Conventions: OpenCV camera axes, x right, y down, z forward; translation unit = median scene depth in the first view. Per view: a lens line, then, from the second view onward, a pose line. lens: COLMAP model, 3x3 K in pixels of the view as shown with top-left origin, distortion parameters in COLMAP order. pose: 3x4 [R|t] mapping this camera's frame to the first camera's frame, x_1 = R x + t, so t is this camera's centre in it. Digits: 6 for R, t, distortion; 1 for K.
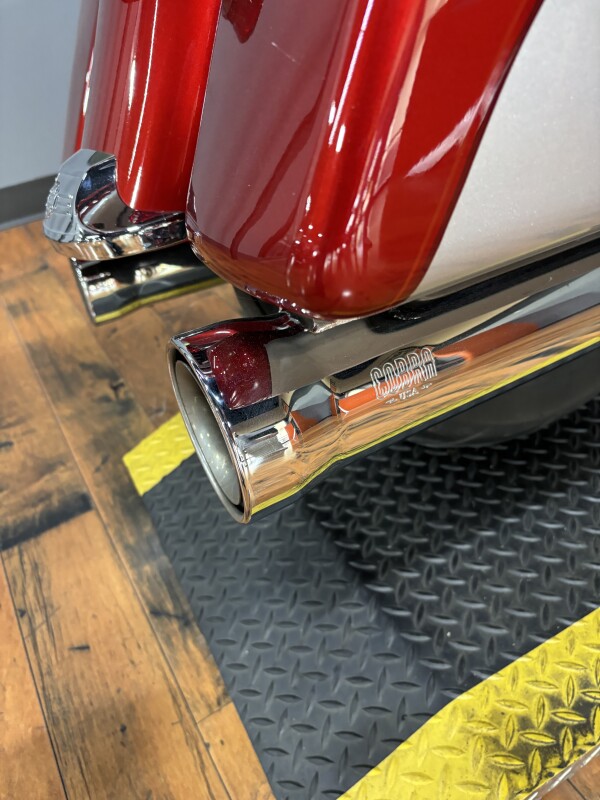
lens RADIAL K [[620.3, 0, 300.0], [0, 620.3, 400.0], [0, 0, 1]] dist [0.008025, -0.001971]
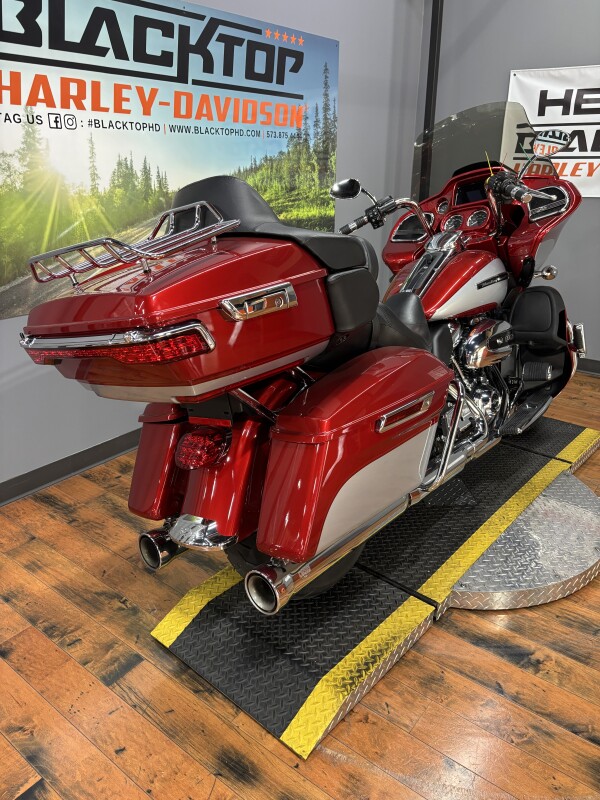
lens RADIAL K [[620.3, 0, 300.0], [0, 620.3, 400.0], [0, 0, 1]] dist [0.008025, -0.001971]
pose [[0.928388, -0.036489, 0.369817, -0.743816], [0.150357, 0.946956, -0.284021, 0.023878], [-0.339837, 0.319286, 0.884629, -1.684838]]
